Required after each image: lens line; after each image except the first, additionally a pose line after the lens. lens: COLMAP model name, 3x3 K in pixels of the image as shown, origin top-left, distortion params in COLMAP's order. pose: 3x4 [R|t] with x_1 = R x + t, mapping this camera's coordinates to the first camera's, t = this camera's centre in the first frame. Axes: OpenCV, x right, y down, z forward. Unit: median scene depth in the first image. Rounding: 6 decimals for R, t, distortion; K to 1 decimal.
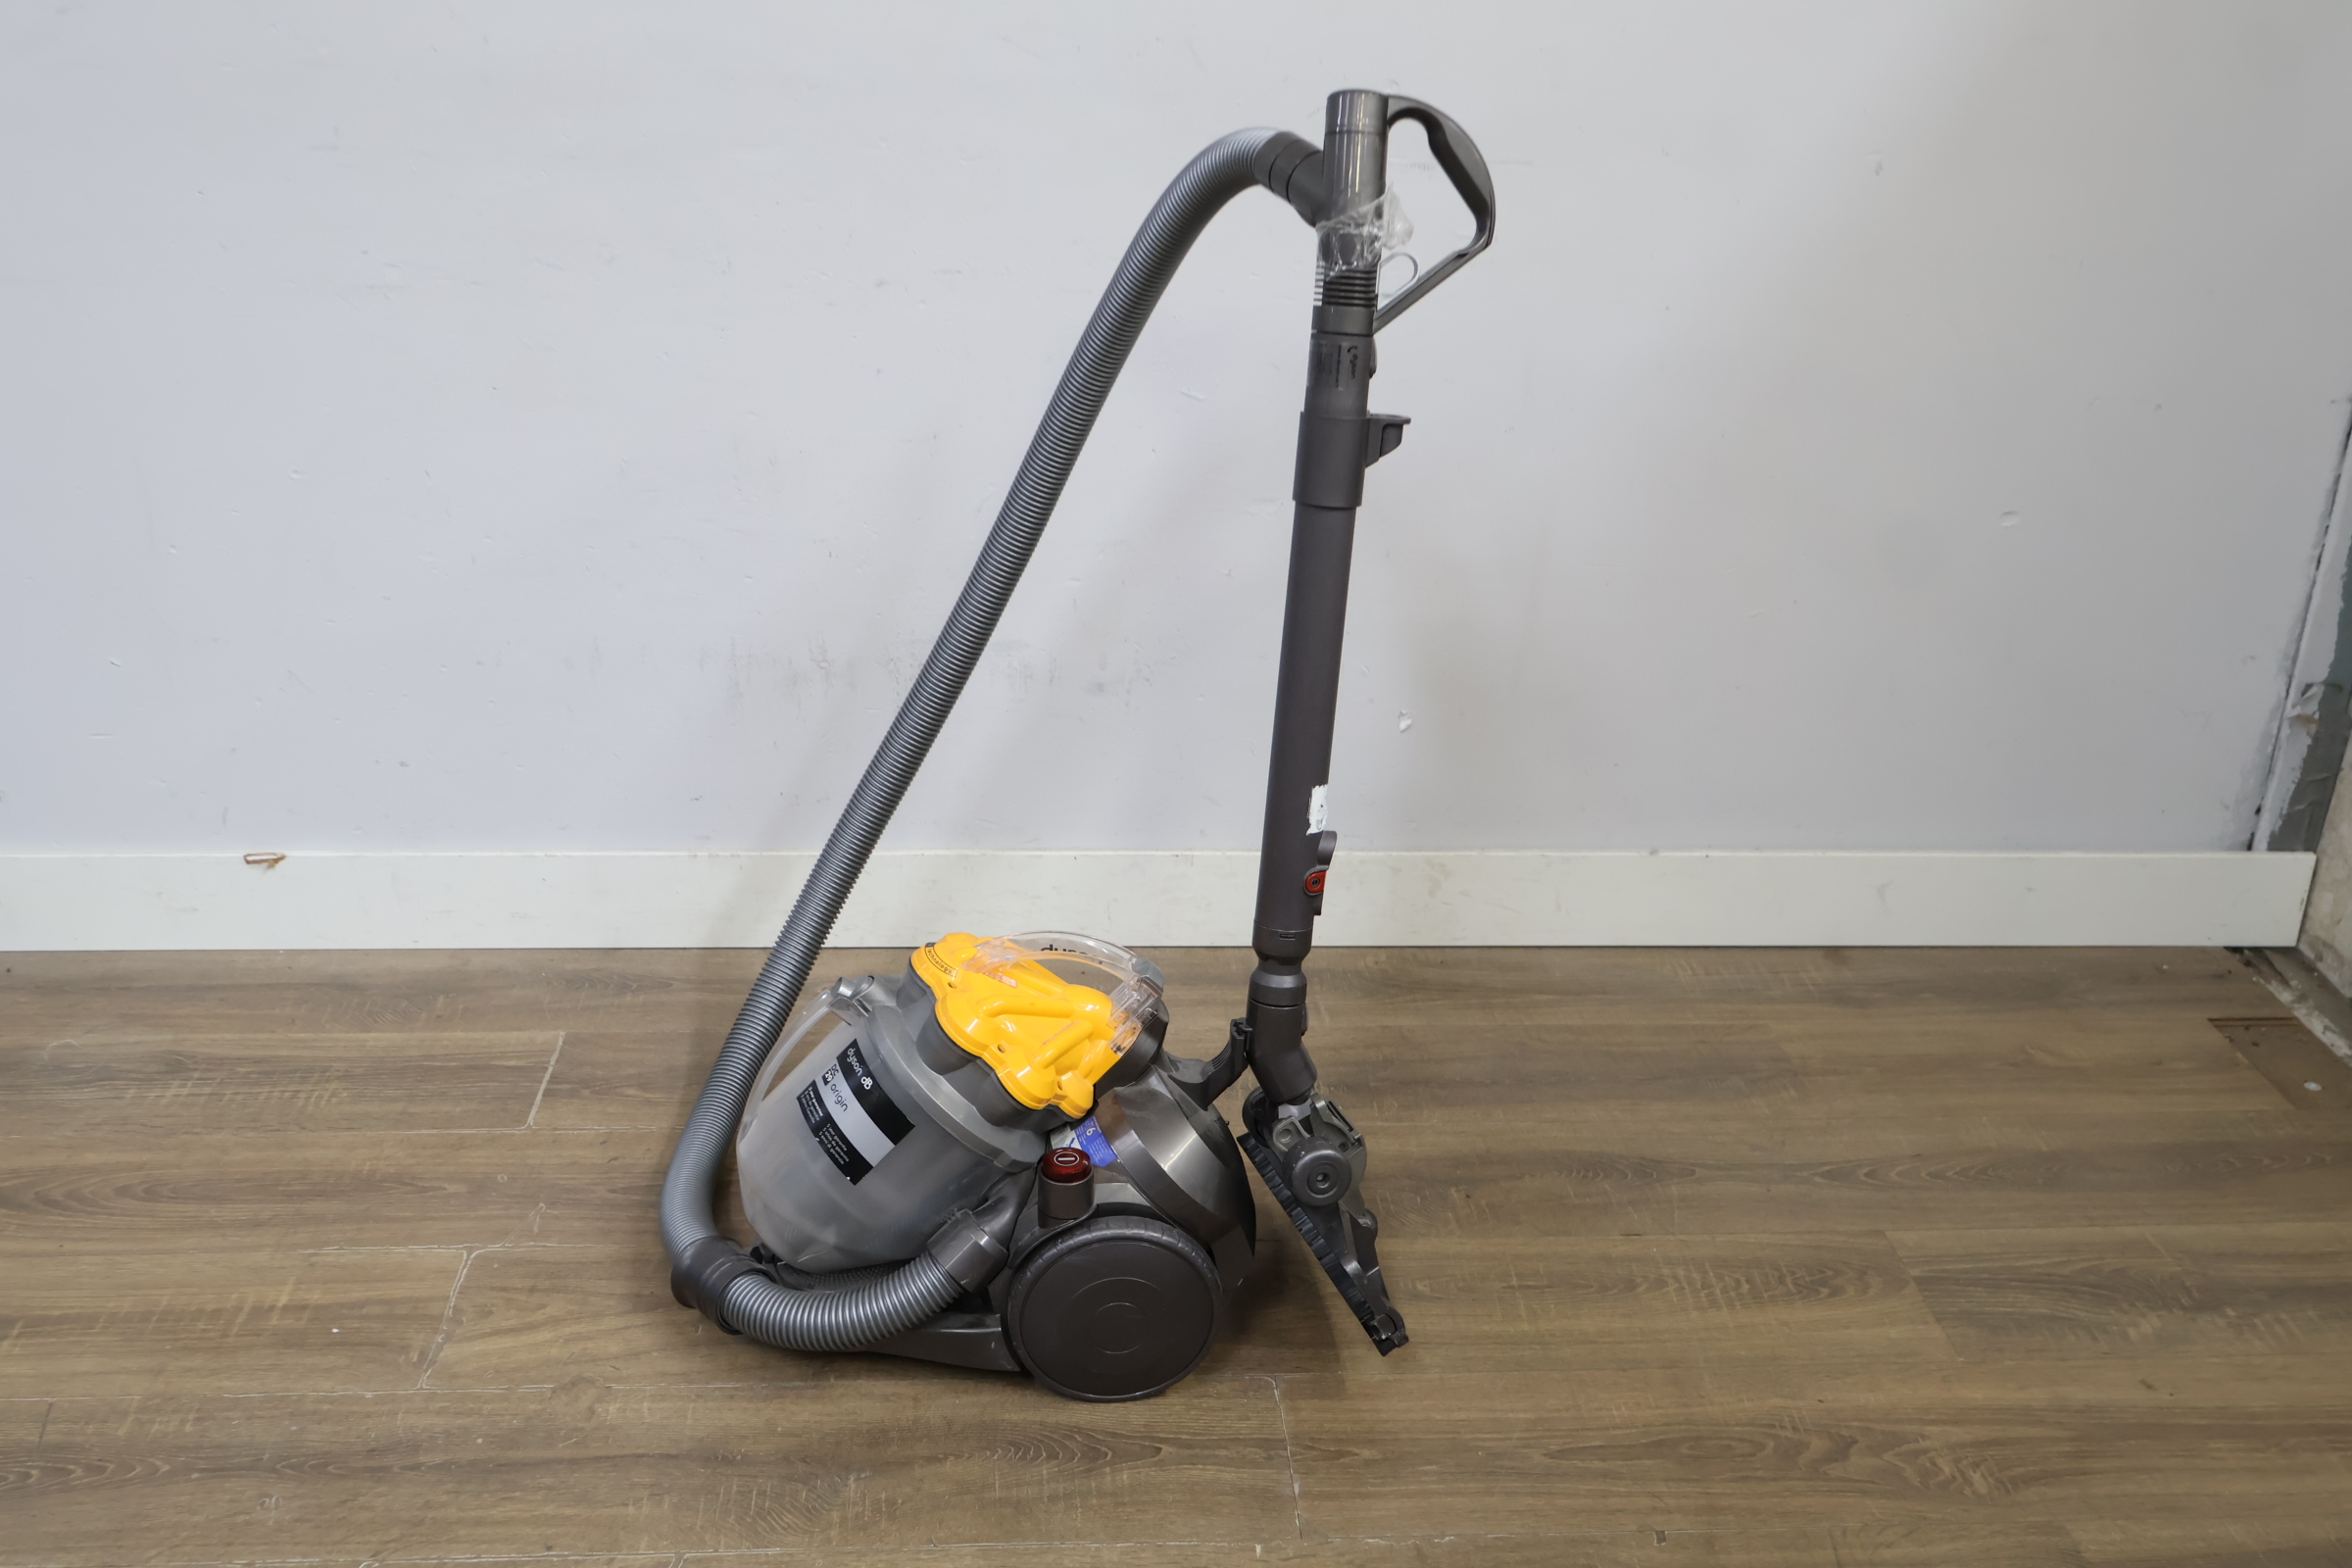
lens RADIAL K [[2252.1, 0, 1177.2], [0, 2252.1, 790.9], [0, 0, 1]] dist [0.001798, 0.000000]
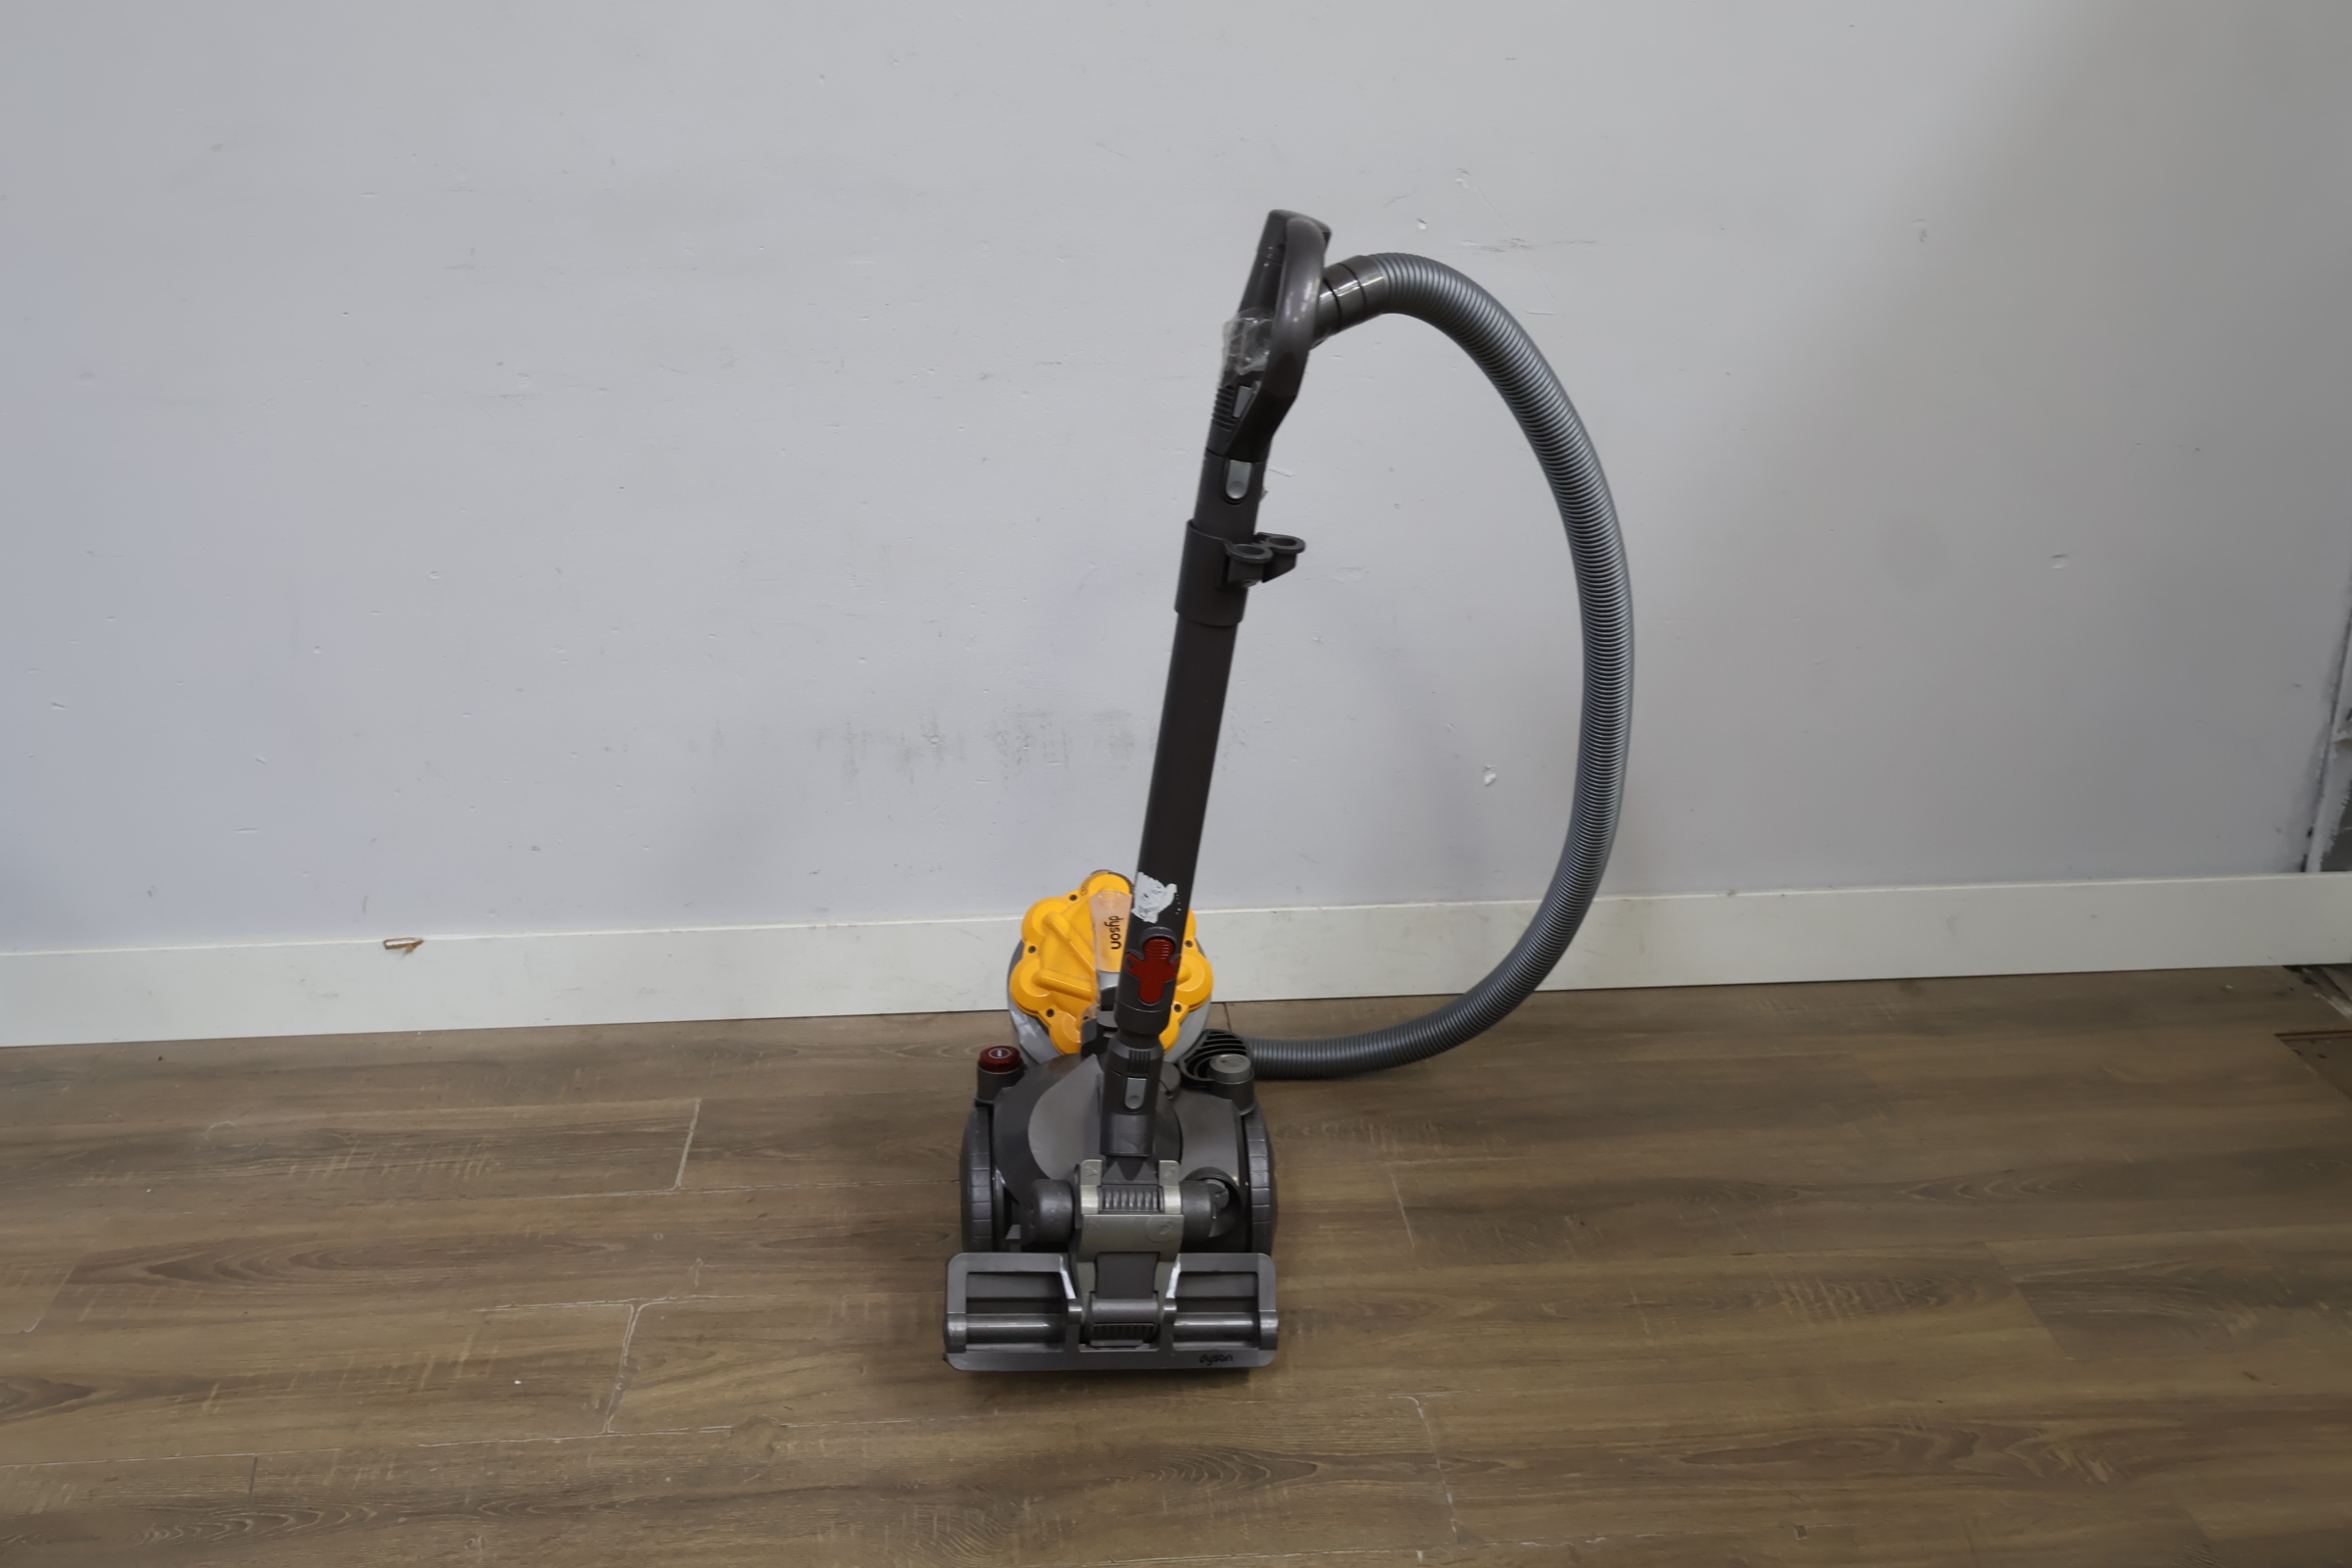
lens RADIAL K [[2252.1, 0, 1175.0], [0, 2252.1, 782.0], [0, 0, 1]] dist [0.001798, 0.000000]
pose [[0.999413, -0.034247, -0.001226, -0.054254], [0.034162, 0.998483, -0.043179, 0.015569], [0.002703, 0.043112, 0.999067, -0.054437]]
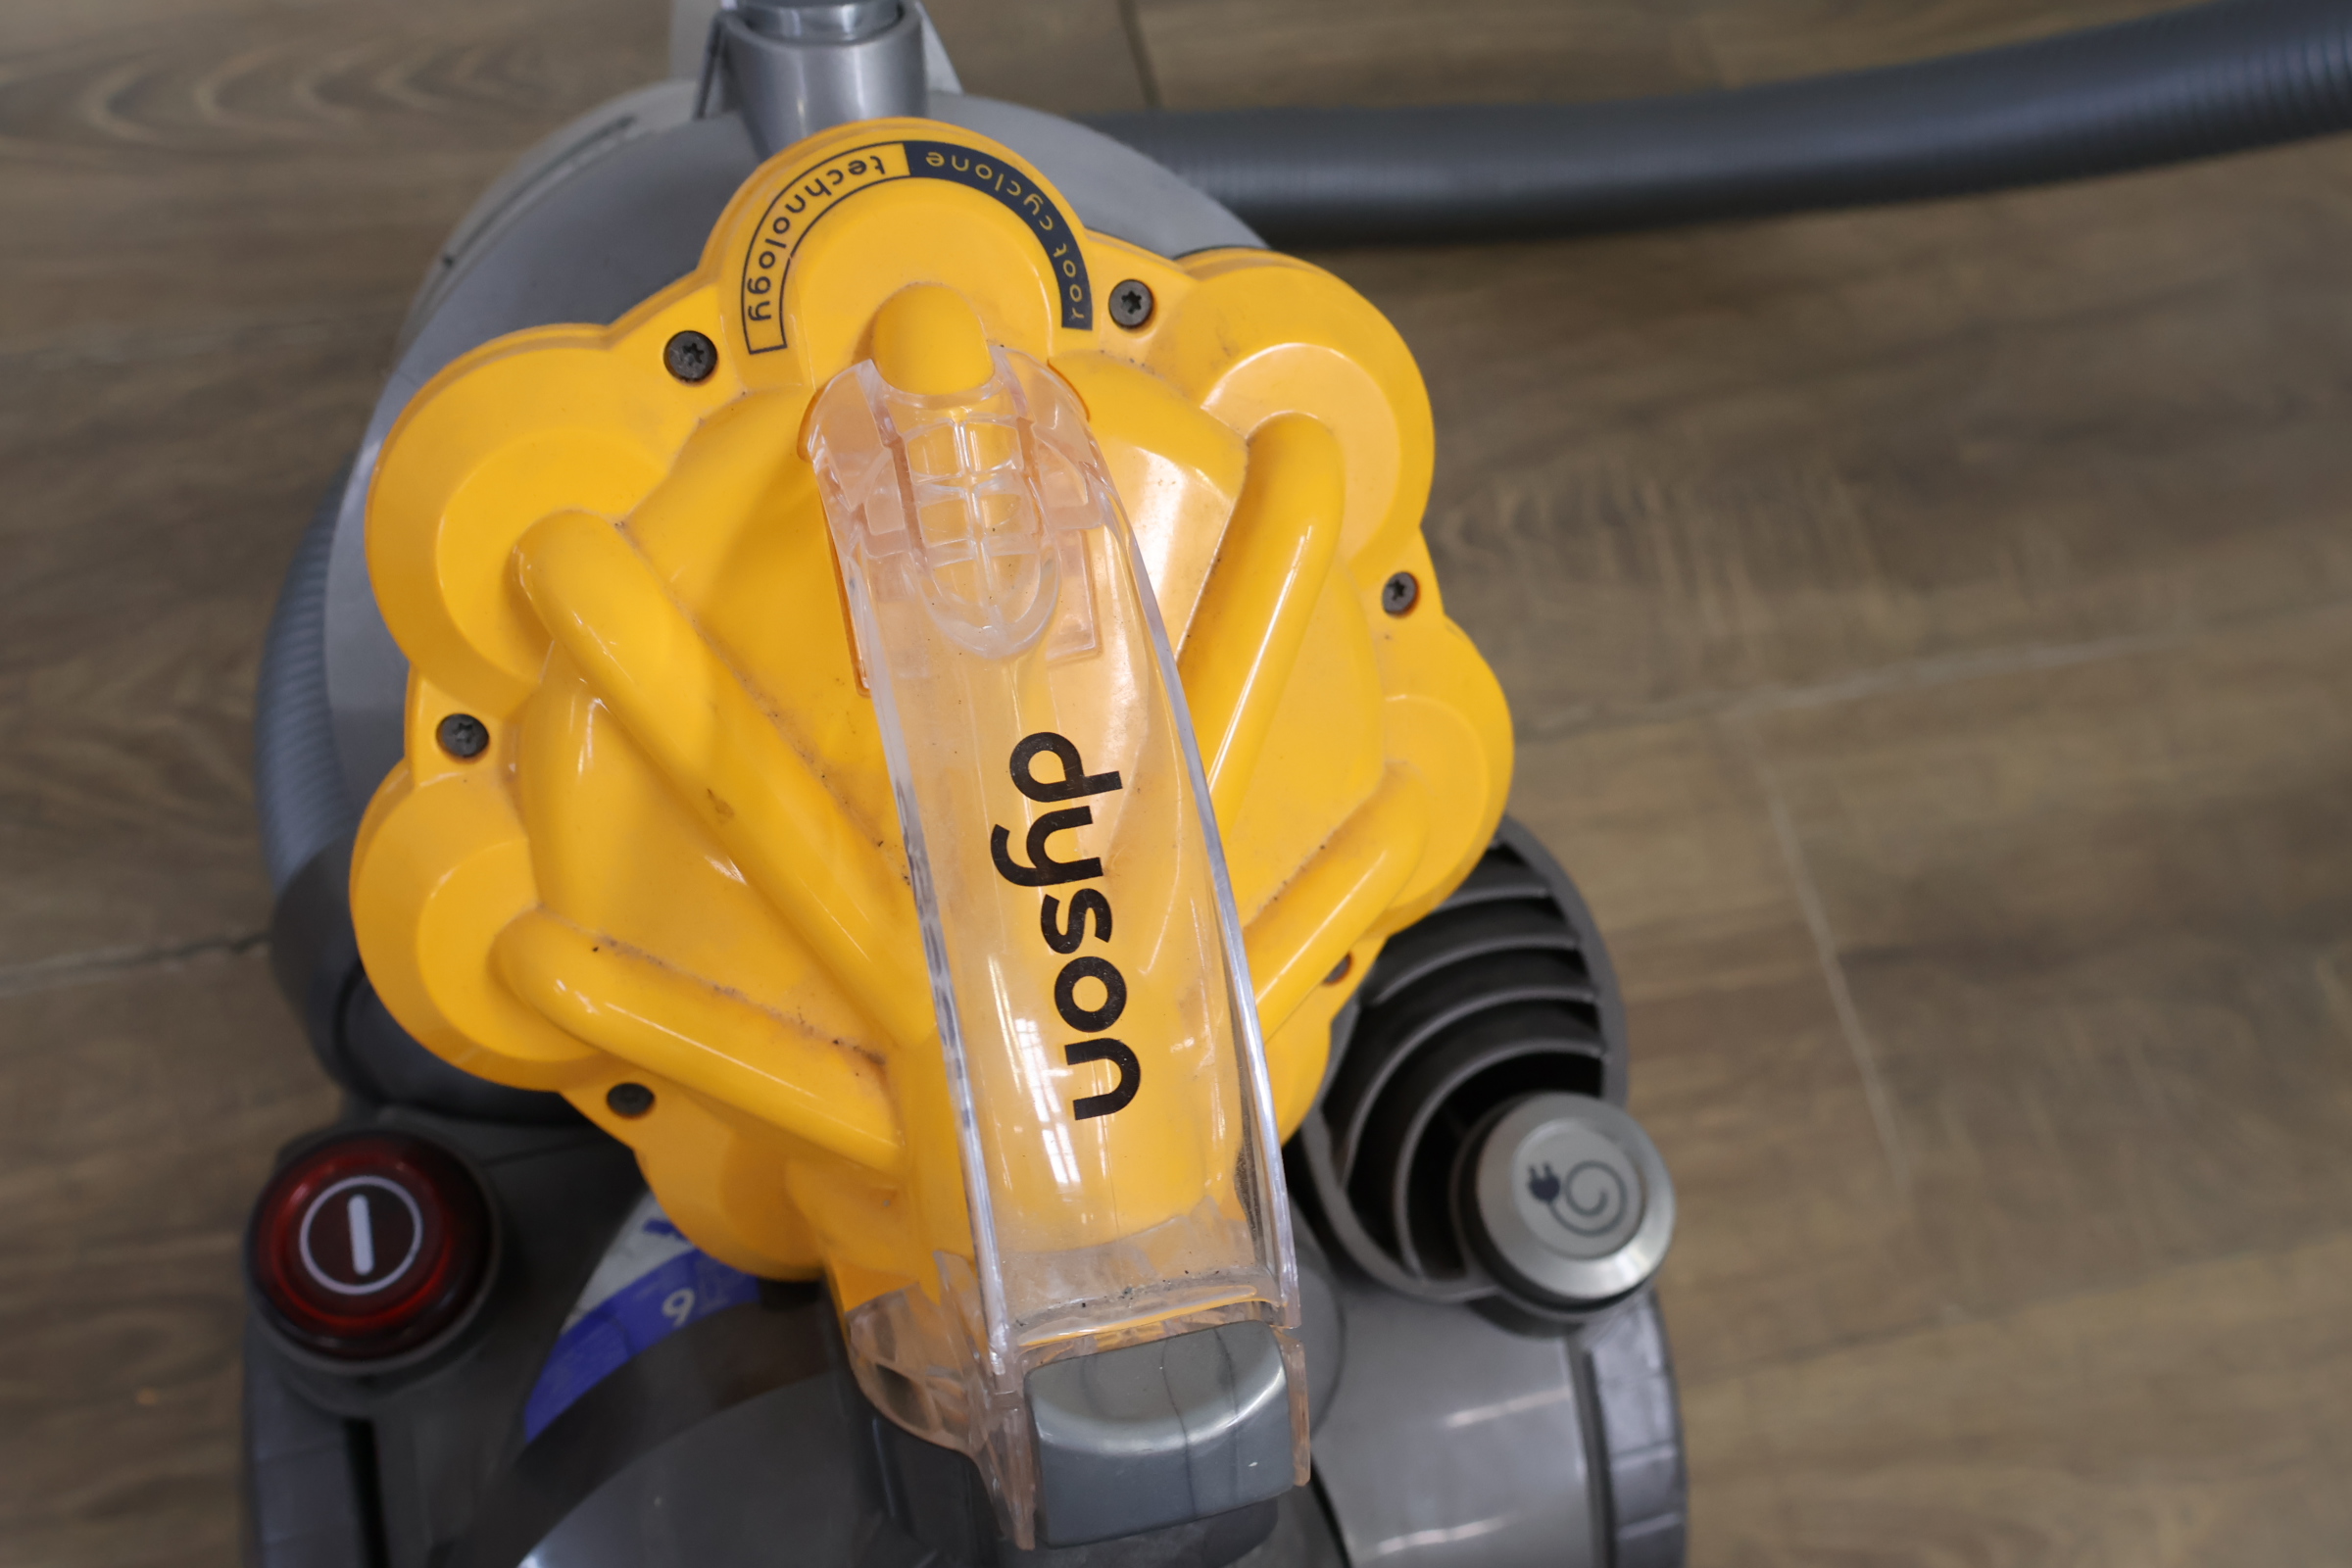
lens RADIAL K [[2252.1, 0, 1159.7], [0, 2252.1, 768.2], [0, 0, 1]] dist [0.001798, 0.000000]
pose [[0.979290, -0.107593, 0.171505, -0.103904], [-0.044202, 0.713046, 0.699722, -0.071281], [-0.197576, -0.692812, 0.693524, 0.882385]]
